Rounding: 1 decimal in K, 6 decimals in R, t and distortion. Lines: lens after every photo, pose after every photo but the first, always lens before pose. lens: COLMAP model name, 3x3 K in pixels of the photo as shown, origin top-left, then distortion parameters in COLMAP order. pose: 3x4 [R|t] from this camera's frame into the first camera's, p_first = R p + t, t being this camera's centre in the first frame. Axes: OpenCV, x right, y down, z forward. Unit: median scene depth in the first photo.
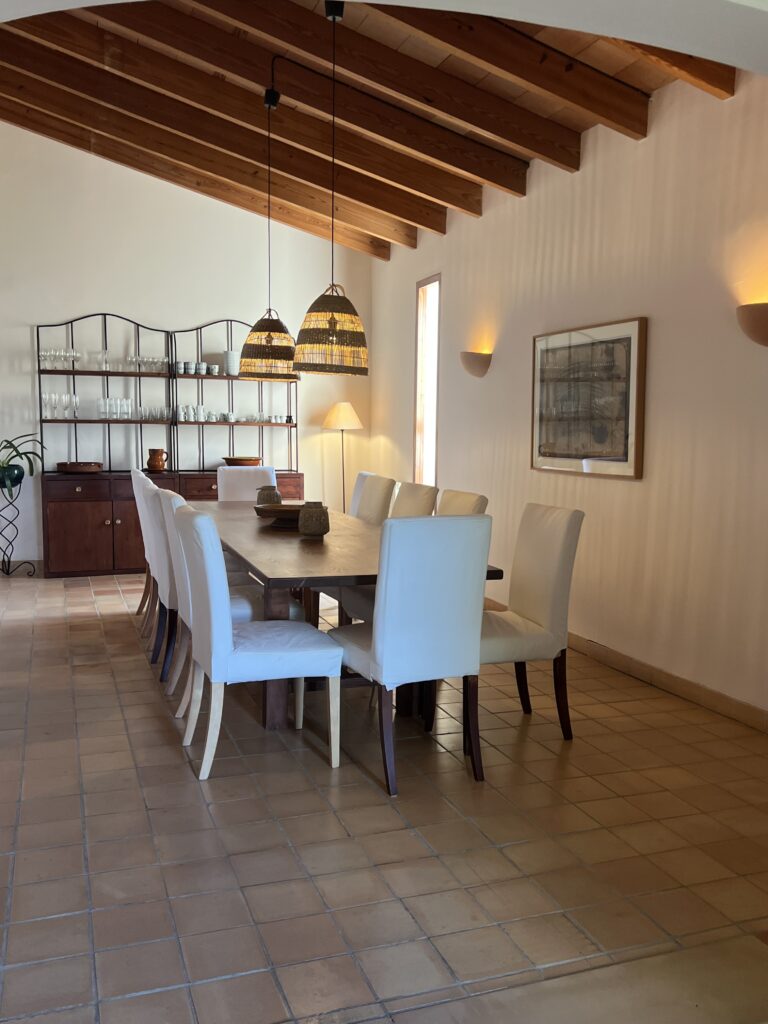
lens RADIAL K [[900.6, 0, 380.7], [0, 900.6, 520.6], [0, 0, 1]] dist [0.061321, -0.072871]
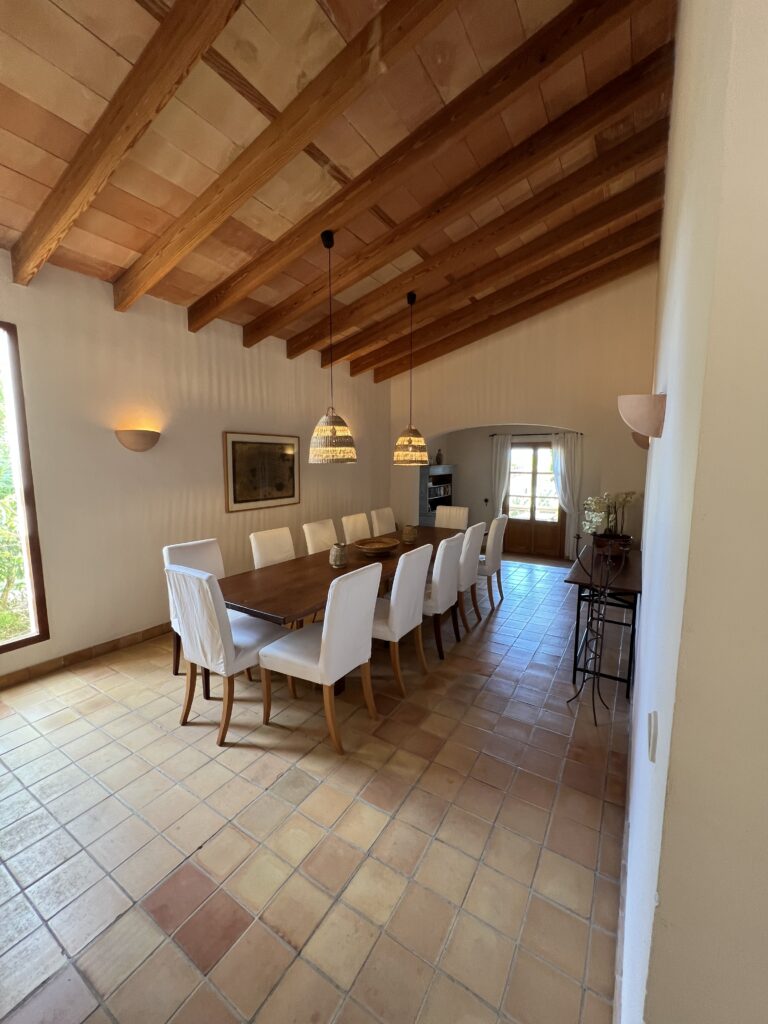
lens RADIAL K [[414.8, 0, 382.1], [0, 414.8, 508.3], [0, 0, 1]] dist [-0.003048, 0.000290]
pose [[-0.606595, -0.108533, 0.787568, -0.561125], [0.074003, 0.978628, 0.191861, -0.179291], [-0.791559, 0.174665, -0.585599, 1.159609]]
